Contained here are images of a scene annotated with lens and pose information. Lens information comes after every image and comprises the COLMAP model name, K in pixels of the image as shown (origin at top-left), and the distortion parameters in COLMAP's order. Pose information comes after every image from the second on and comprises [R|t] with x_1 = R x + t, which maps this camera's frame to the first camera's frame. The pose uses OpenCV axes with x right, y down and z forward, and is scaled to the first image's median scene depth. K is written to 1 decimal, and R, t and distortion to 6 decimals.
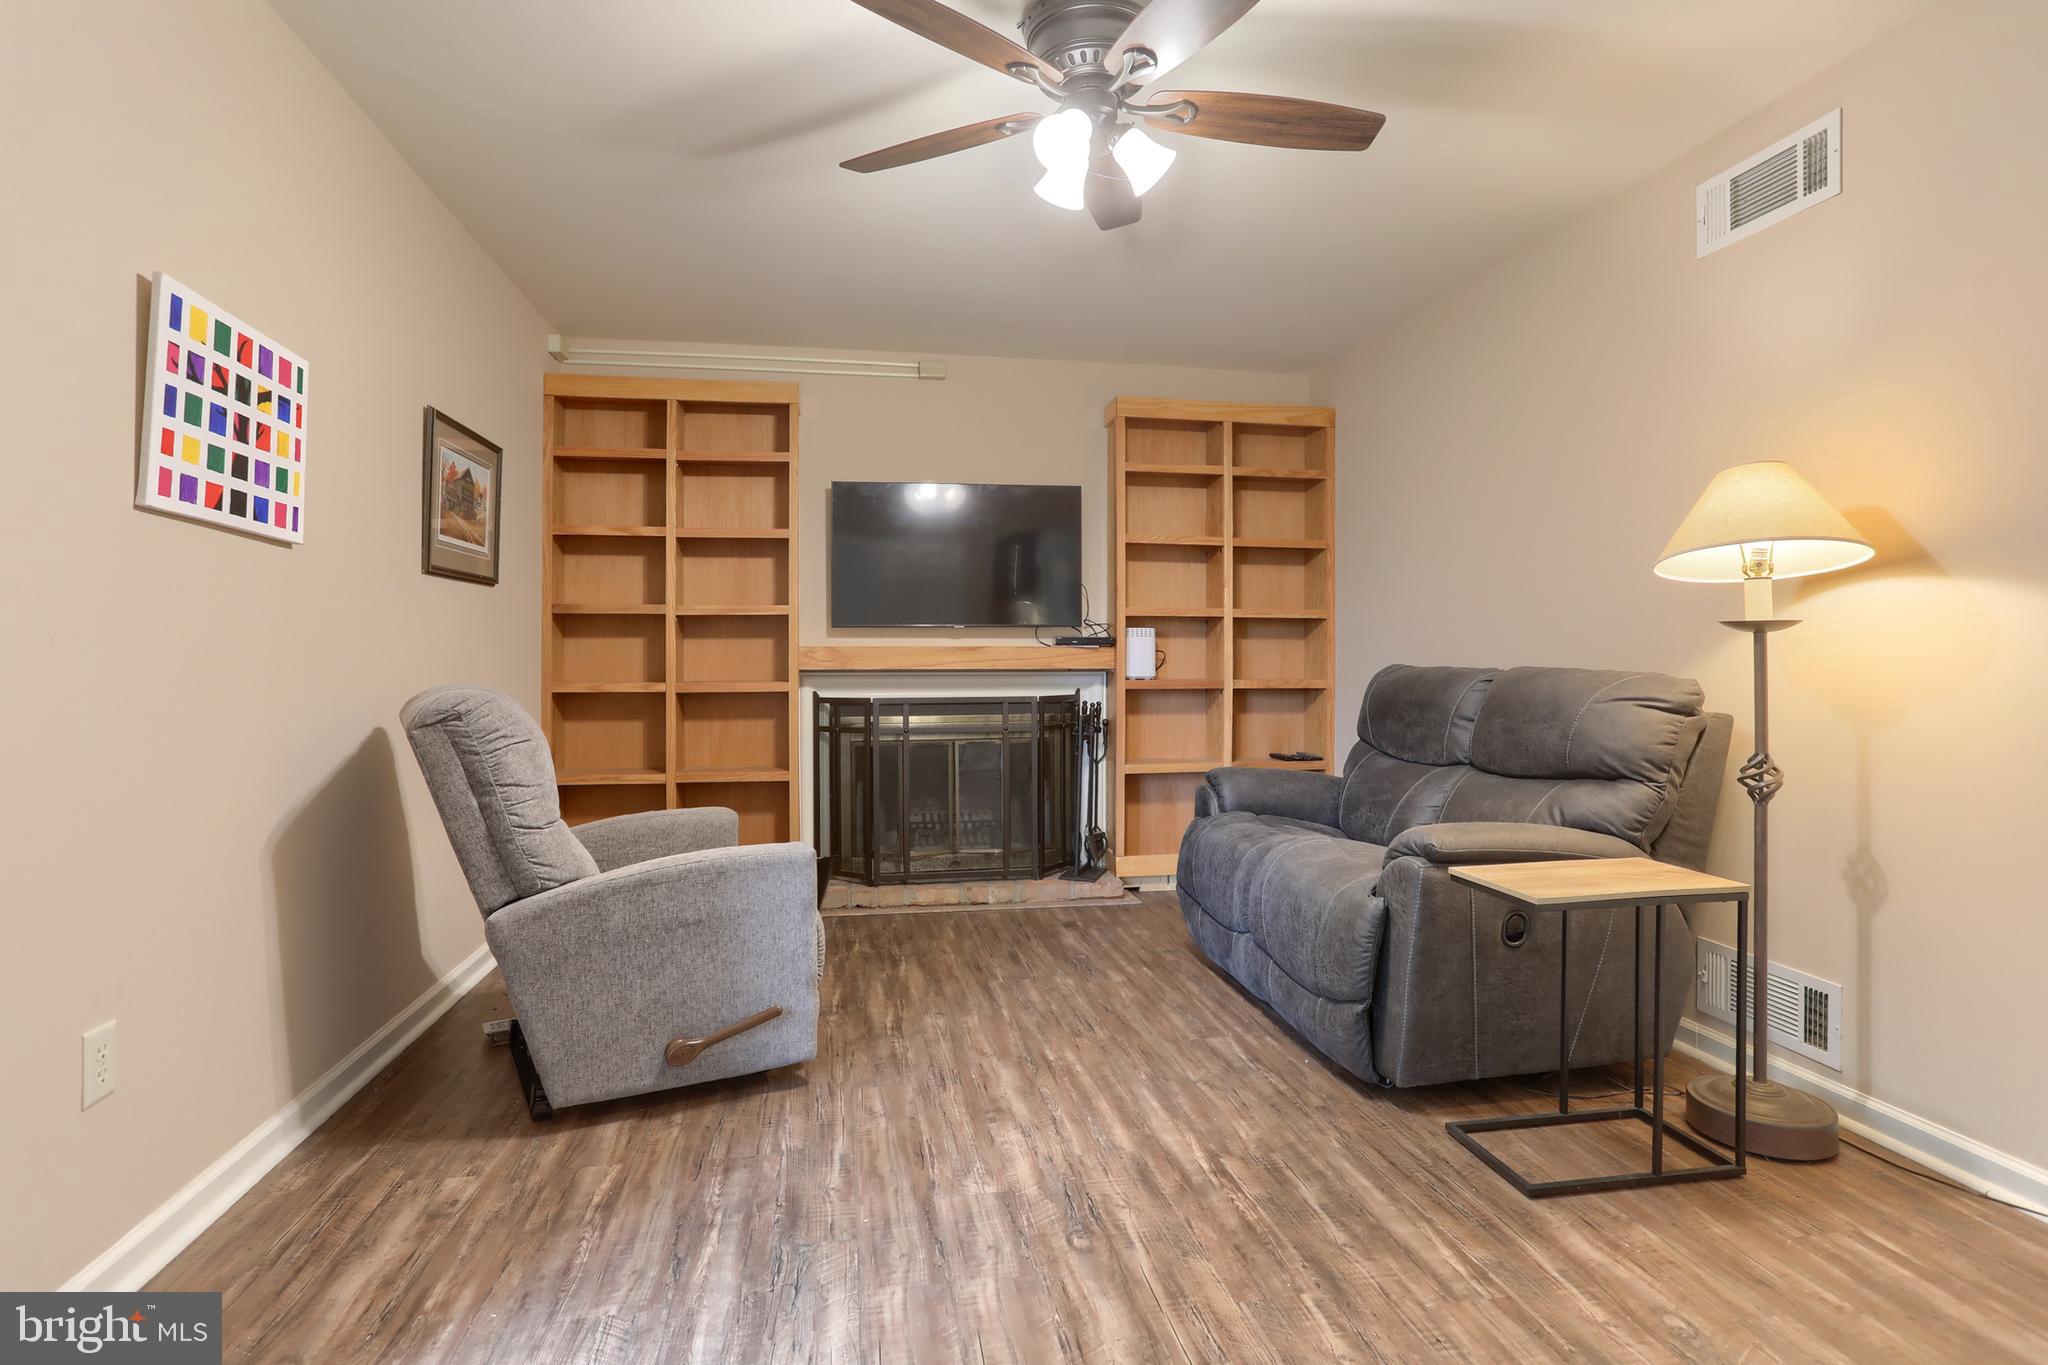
lens RADIAL K [[1004.9, 0, 1028.2], [0, 1004.9, 668.5], [0, 0, 1]] dist [-0.000459, -0.000023]
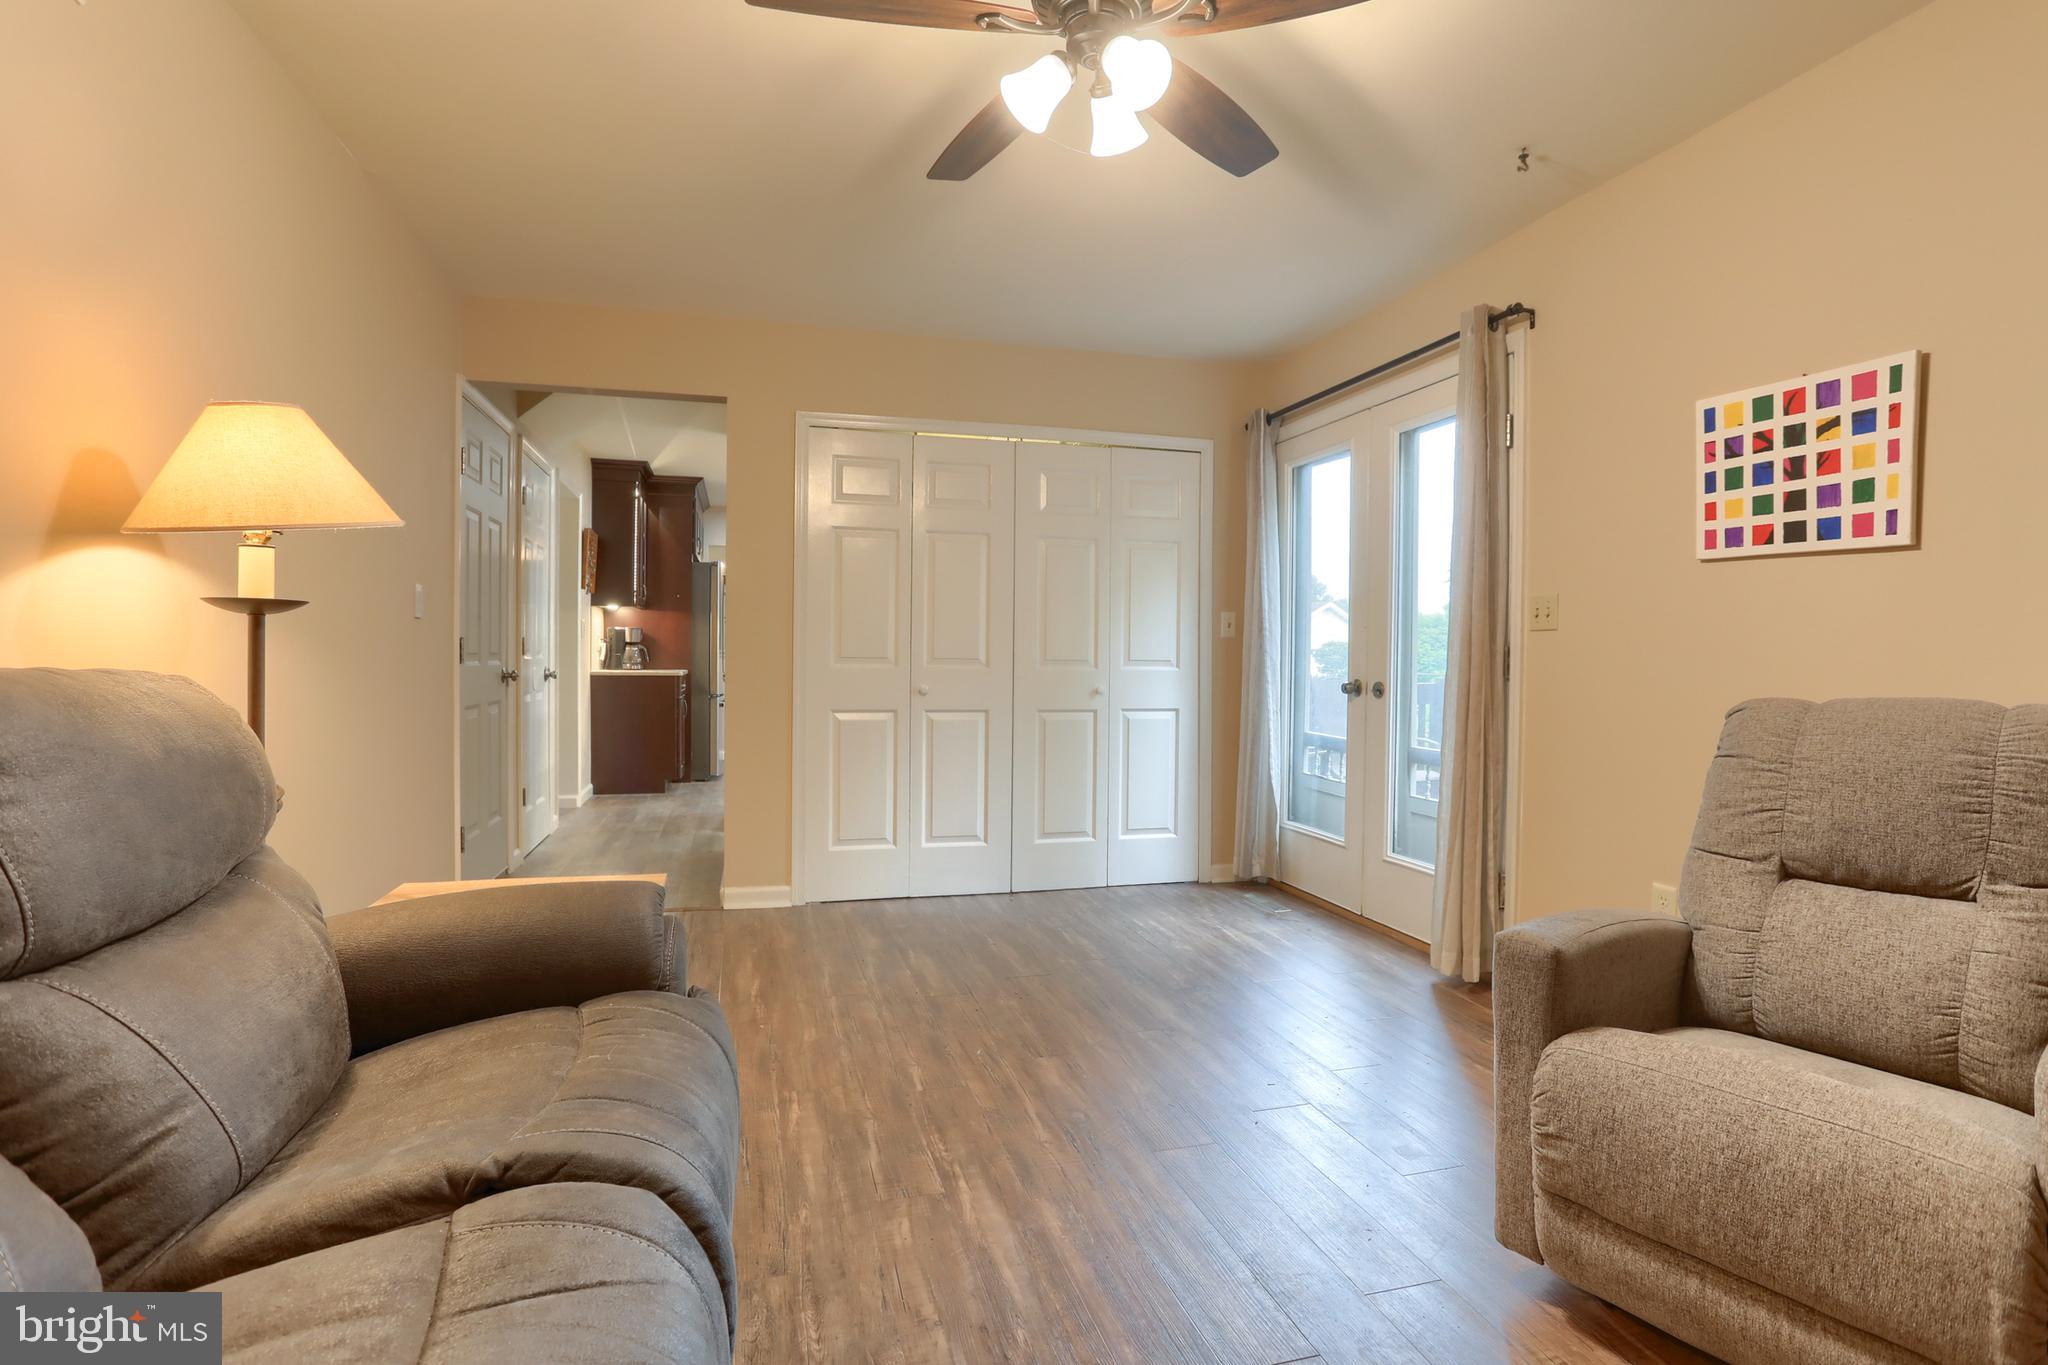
lens RADIAL K [[1004.9, 0, 1022.4], [0, 1004.9, 670.4], [0, 0, 1]] dist [-0.000459, -0.000023]
pose [[-0.995933, -0.009155, -0.089632, 0.214792], [-0.011771, 0.999519, 0.028694, -0.023057], [0.089326, 0.029632, -0.995562, 1.996191]]
